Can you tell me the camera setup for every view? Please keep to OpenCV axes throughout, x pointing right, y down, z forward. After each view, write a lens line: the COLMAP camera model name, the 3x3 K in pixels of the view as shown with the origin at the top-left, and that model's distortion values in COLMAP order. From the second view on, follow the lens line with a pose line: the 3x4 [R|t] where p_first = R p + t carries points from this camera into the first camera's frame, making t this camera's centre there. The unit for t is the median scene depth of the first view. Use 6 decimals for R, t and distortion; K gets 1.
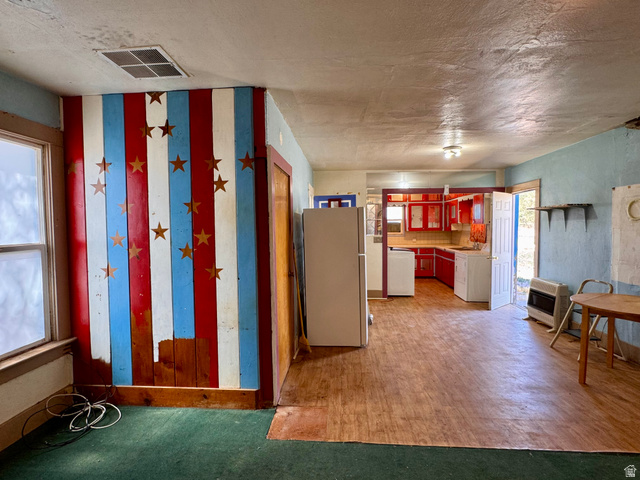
lens RADIAL K [[332.7, 0, 320.0], [0, 332.7, 240.0], [0, 0, 1]] dist [0.000226, -0.000029]
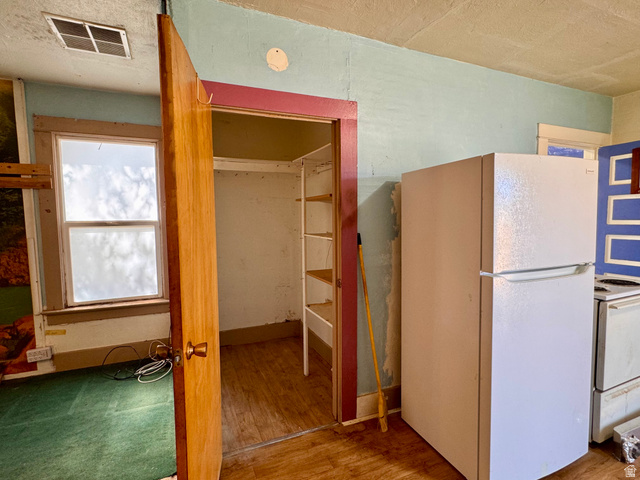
lens RADIAL K [[332.7, 0, 320.0], [0, 332.7, 240.0], [0, 0, 1]] dist [0.000226, -0.000029]
pose [[0.462541, 0.077658, -0.883190, 0.737057], [-0.038611, 0.996976, 0.067442, -0.033183], [0.885757, 0.002906, 0.464141, 1.208836]]
